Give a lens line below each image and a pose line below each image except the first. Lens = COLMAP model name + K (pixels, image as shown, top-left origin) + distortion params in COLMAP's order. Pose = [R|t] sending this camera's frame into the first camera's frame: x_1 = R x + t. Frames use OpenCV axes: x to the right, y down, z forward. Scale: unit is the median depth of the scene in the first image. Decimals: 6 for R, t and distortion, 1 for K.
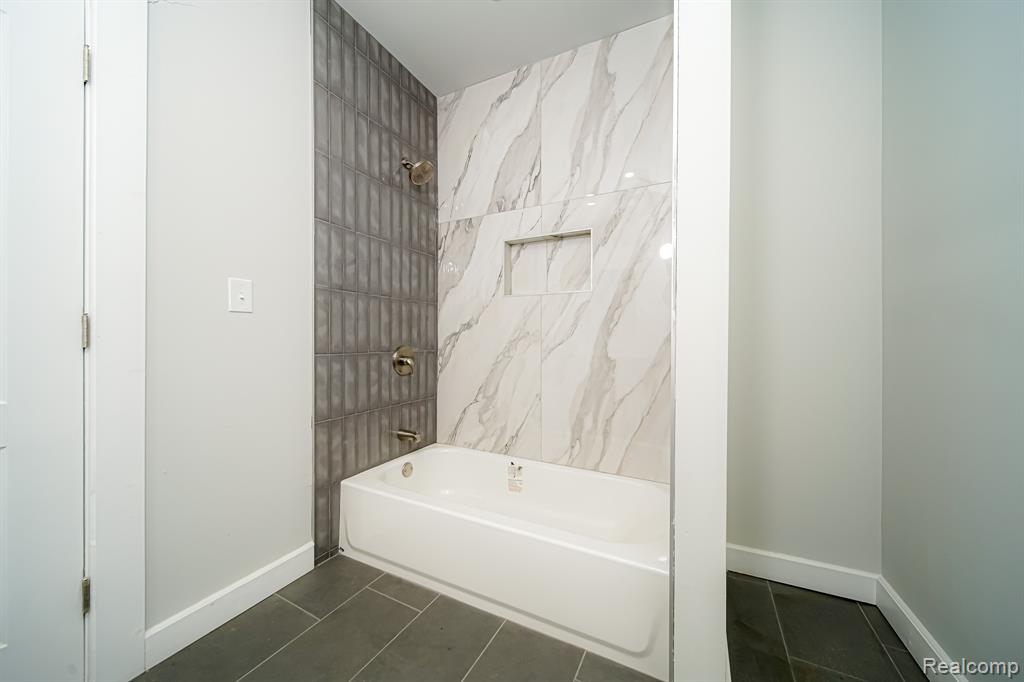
lens RADIAL K [[365.5, 0, 511.2], [0, 365.5, 340.9], [0, 0, 1]] dist [0.001791, -0.000049]
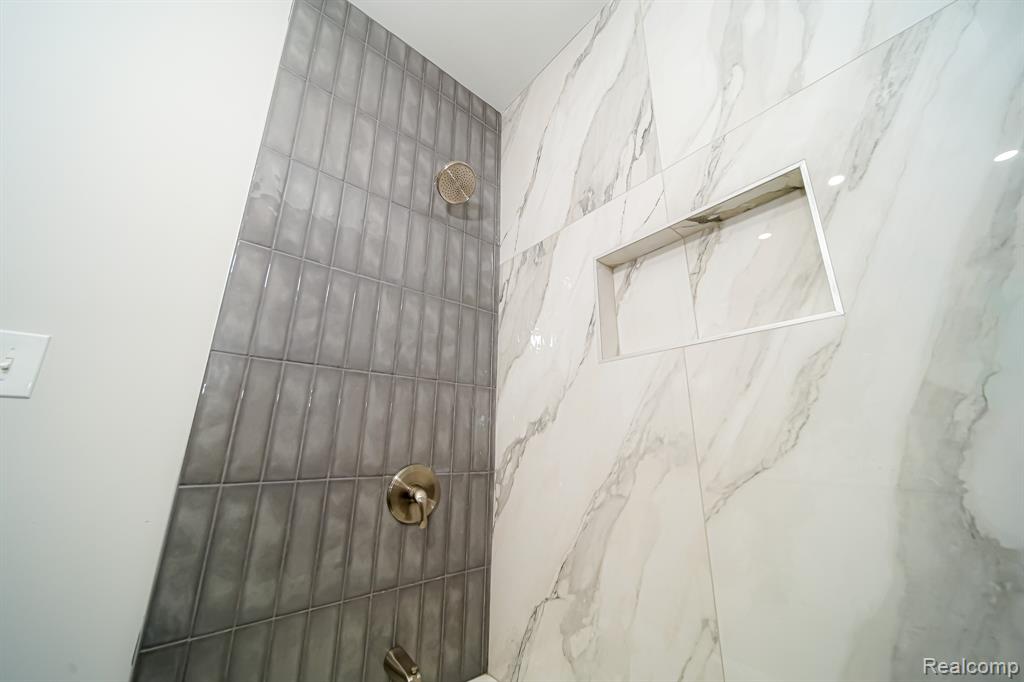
lens RADIAL K [[365.5, 0, 509.0], [0, 365.5, 342.5], [0, 0, 1]] dist [0.001791, -0.000049]
pose [[0.917251, -0.100652, -0.385383, 0.059312], [-0.009632, 0.961658, -0.274084, -0.012436], [0.398194, 0.255116, 0.881112, 0.533121]]
